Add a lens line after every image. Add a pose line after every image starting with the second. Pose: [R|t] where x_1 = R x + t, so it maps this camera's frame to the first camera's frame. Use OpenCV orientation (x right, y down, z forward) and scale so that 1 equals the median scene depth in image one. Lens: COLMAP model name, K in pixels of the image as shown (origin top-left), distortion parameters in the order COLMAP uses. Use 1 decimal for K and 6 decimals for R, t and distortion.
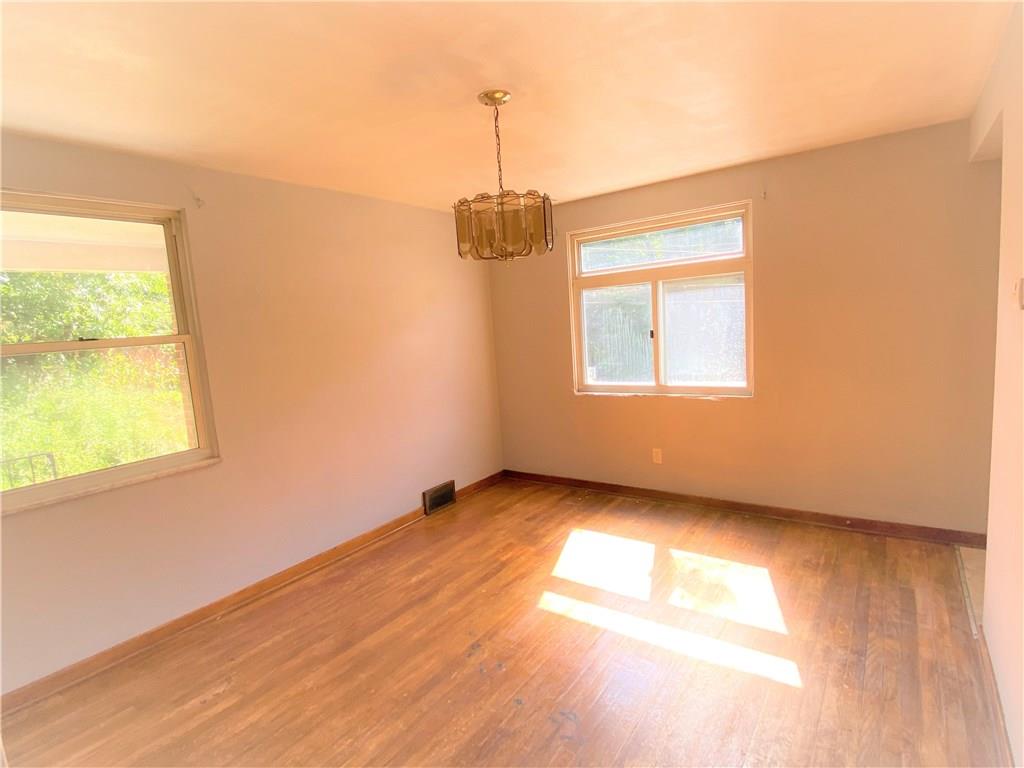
lens RADIAL K [[509.8, 0, 512.0], [0, 509.8, 384.0], [0, 0, 1]] dist [-0.001569, -0.000742]
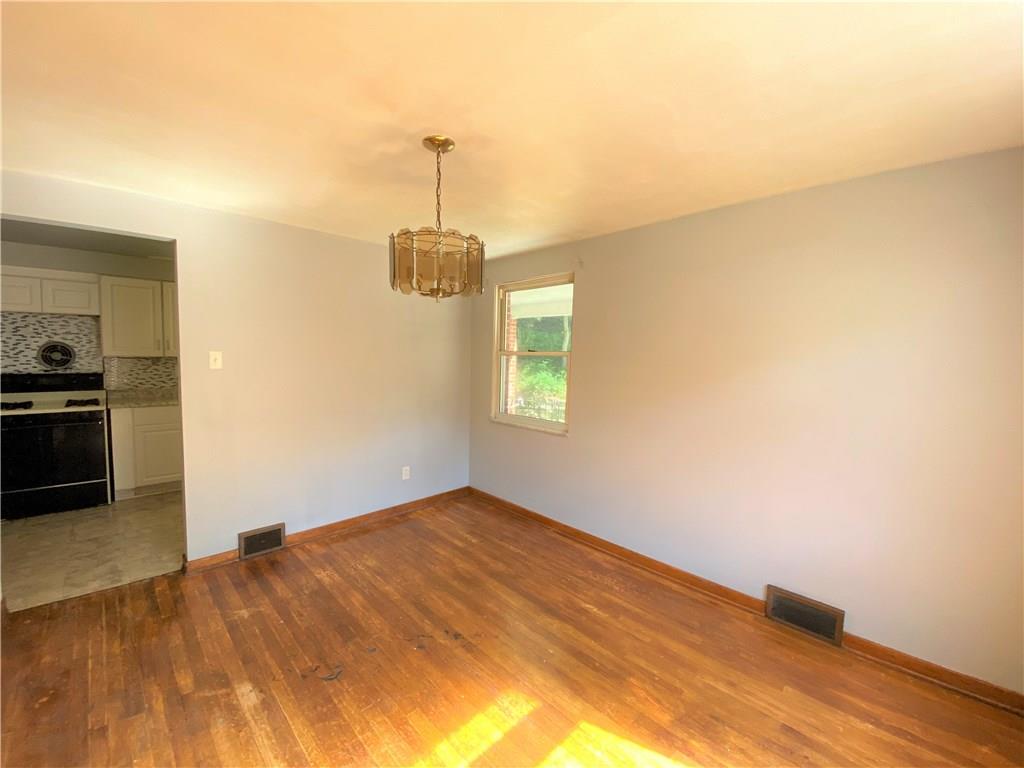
lens RADIAL K [[416.6, 0, 507.4], [0, 416.6, 387.0], [0, 0, 1]] dist [0.029000, -0.024446]
pose [[-0.176473, 0.143250, -0.973826, 0.618693], [-0.125861, 0.977948, 0.166664, -0.162120], [0.976225, 0.151978, -0.154552, 0.988264]]
